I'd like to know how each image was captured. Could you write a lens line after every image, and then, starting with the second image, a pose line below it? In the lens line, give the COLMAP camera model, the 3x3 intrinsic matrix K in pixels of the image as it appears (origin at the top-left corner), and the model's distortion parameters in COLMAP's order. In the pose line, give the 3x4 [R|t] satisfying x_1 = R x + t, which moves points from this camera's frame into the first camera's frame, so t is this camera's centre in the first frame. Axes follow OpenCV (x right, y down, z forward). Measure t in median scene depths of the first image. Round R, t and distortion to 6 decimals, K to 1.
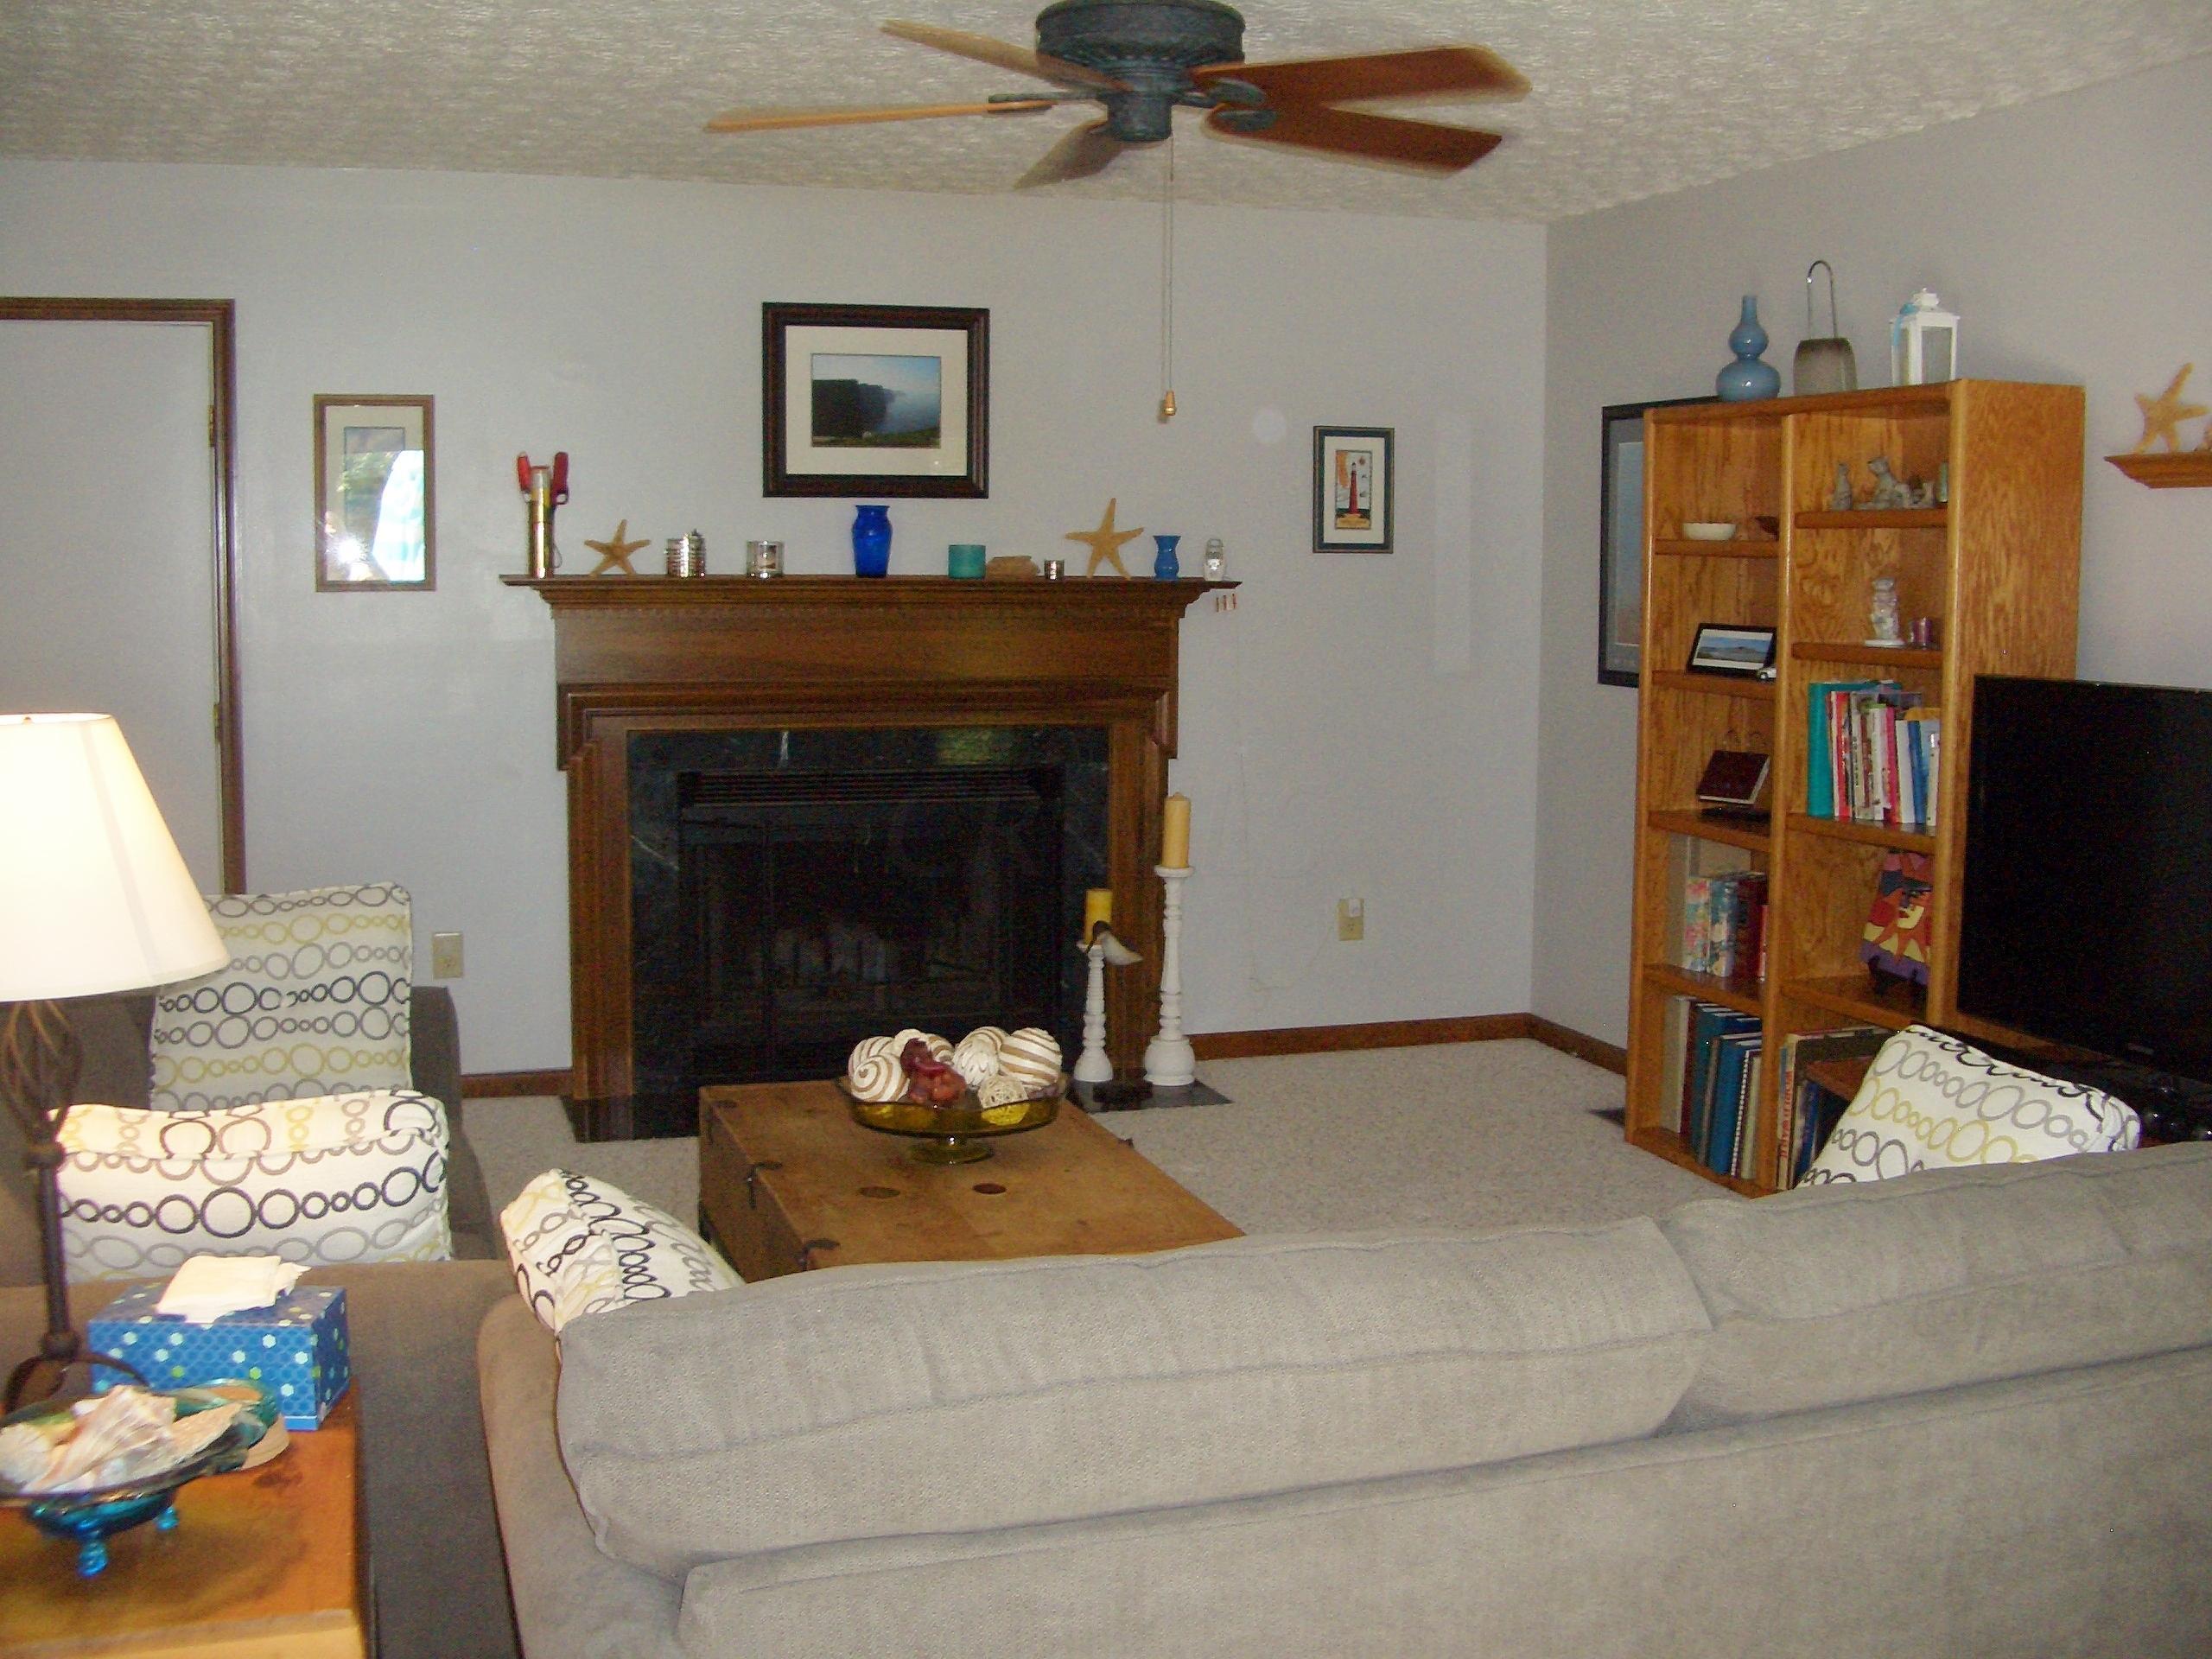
lens RADIAL K [[2359.2, 0, 1119.4], [0, 2359.2, 813.5], [0, 0, 1]] dist [-0.256106, 0.306661]
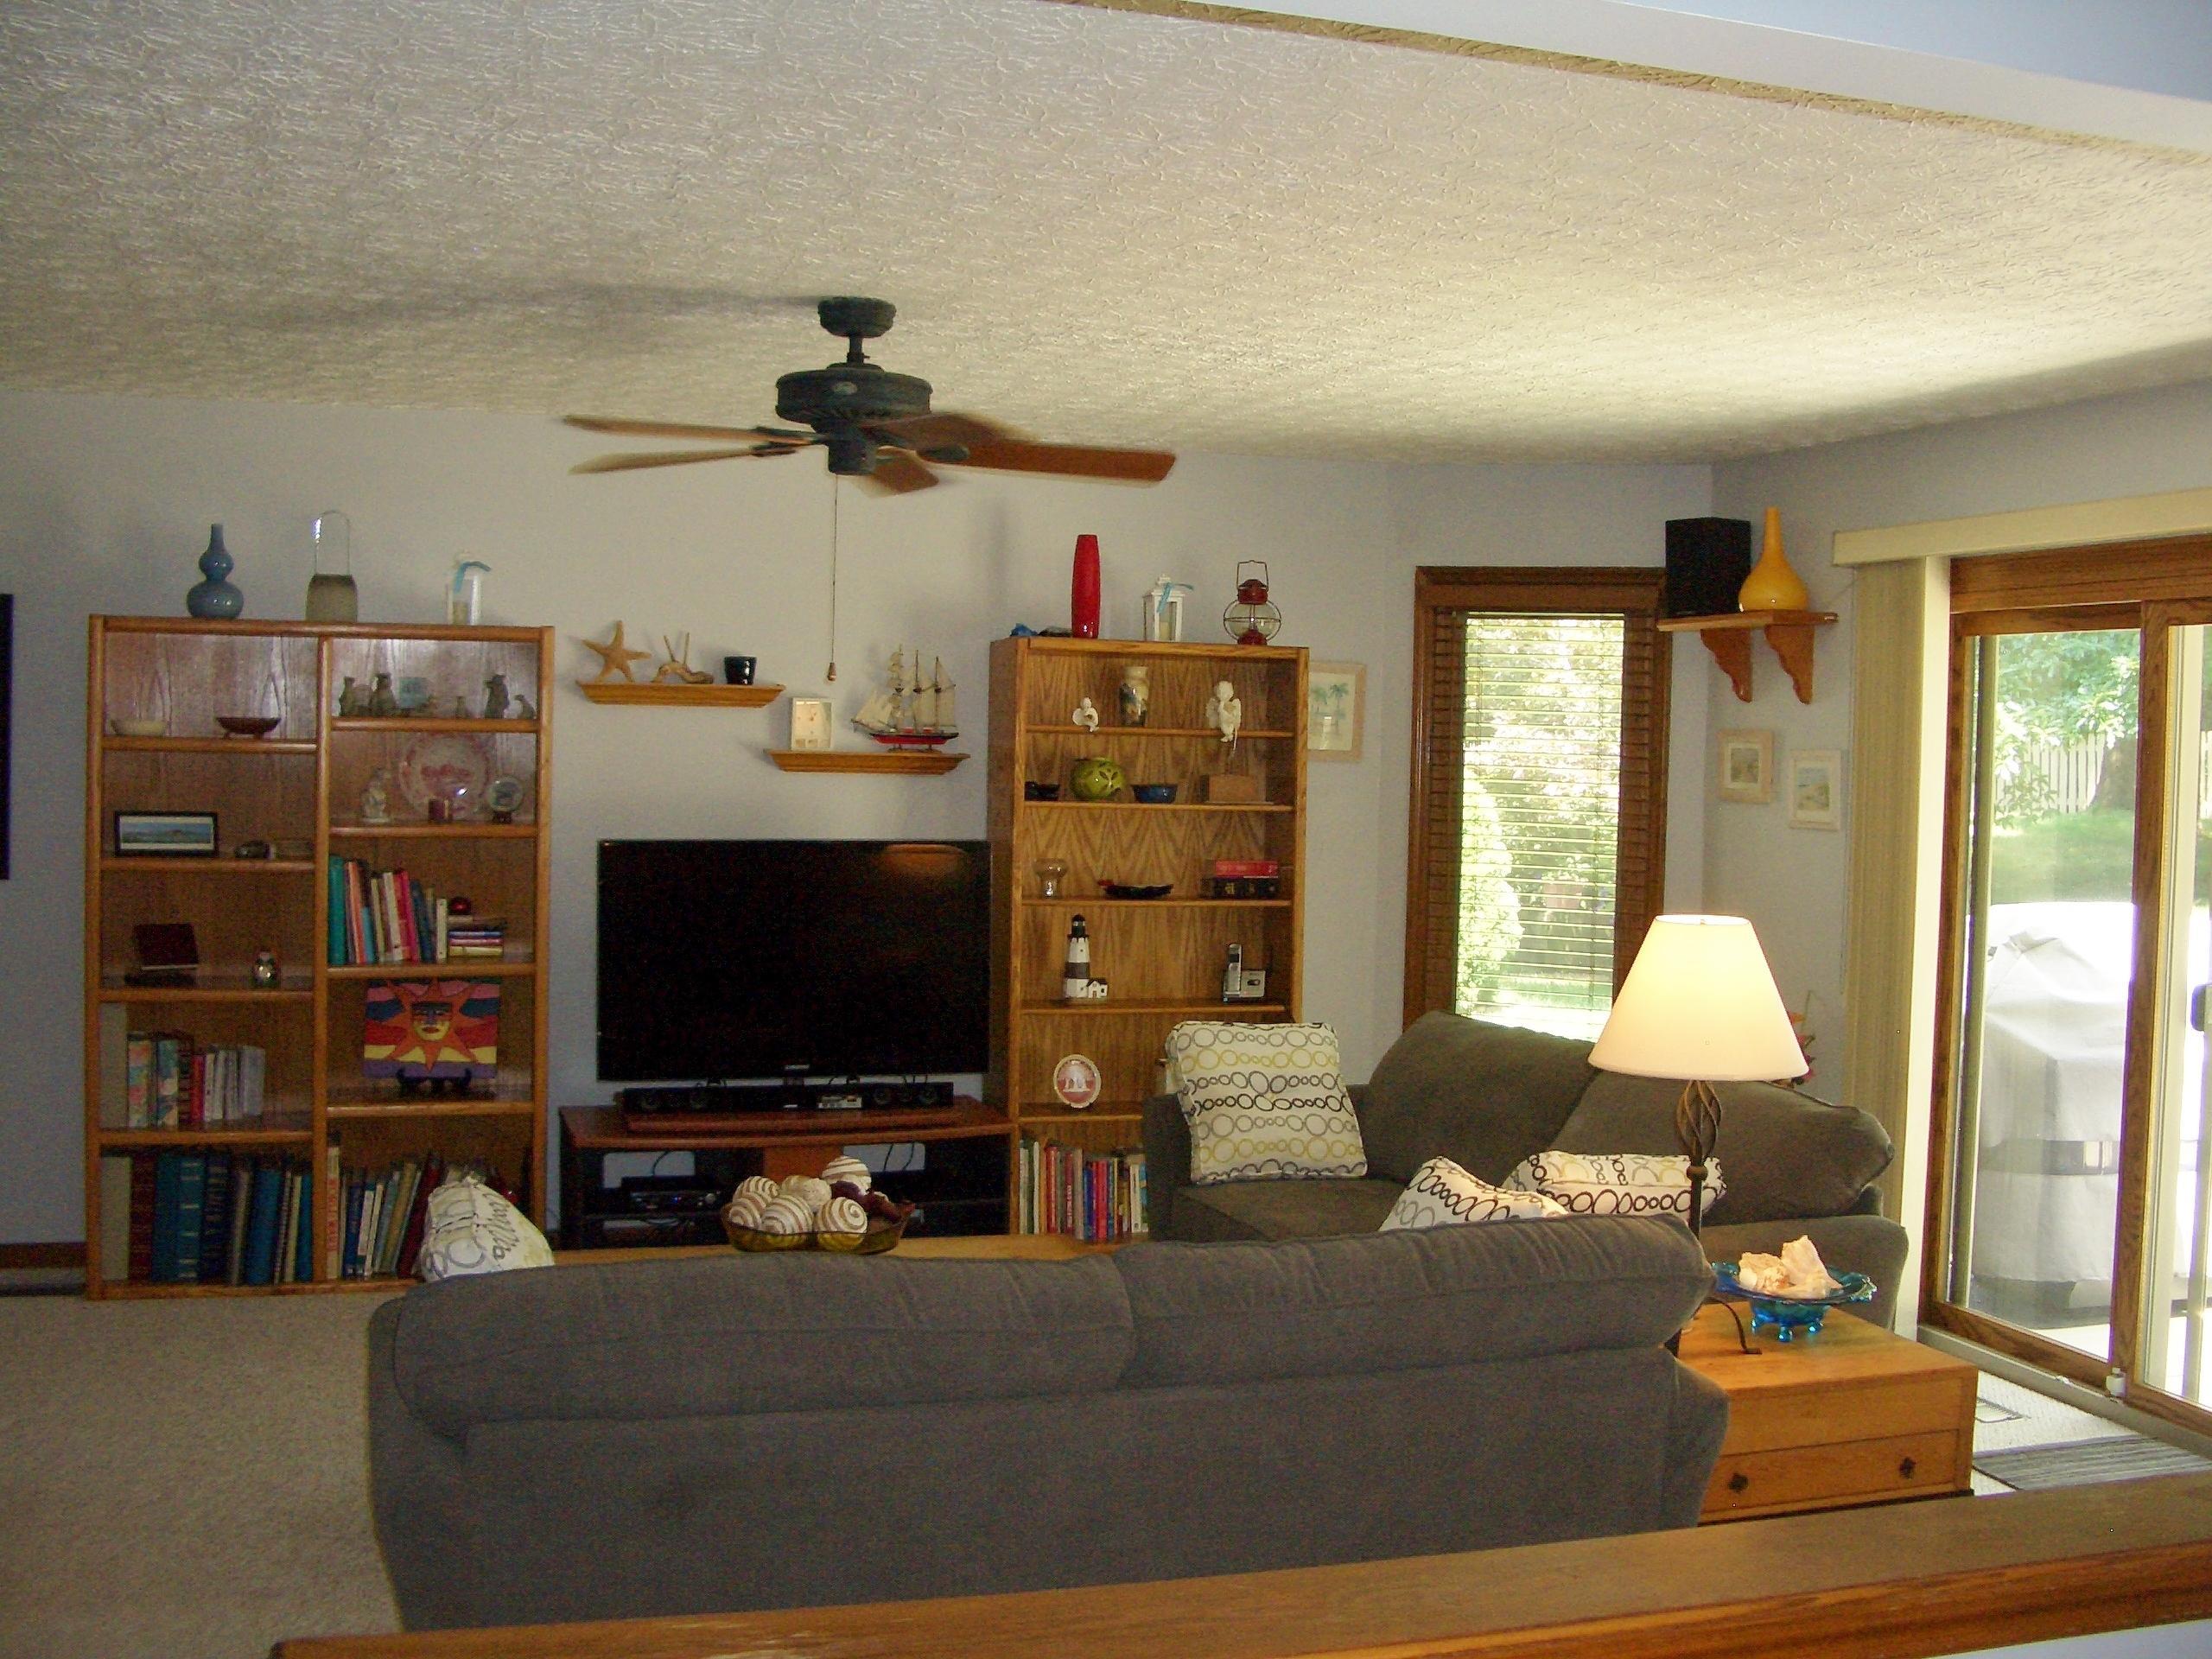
lens RADIAL K [[2338.1, 0, 1180.0], [0, 2338.1, 839.2], [0, 0, 1]] dist [-0.248613, 0.242841]
pose [[-0.032903, -0.052622, 0.998072, -0.930078], [0.081973, 0.995106, 0.055168, -0.097282], [-0.996091, 0.083630, -0.028428, 0.600218]]
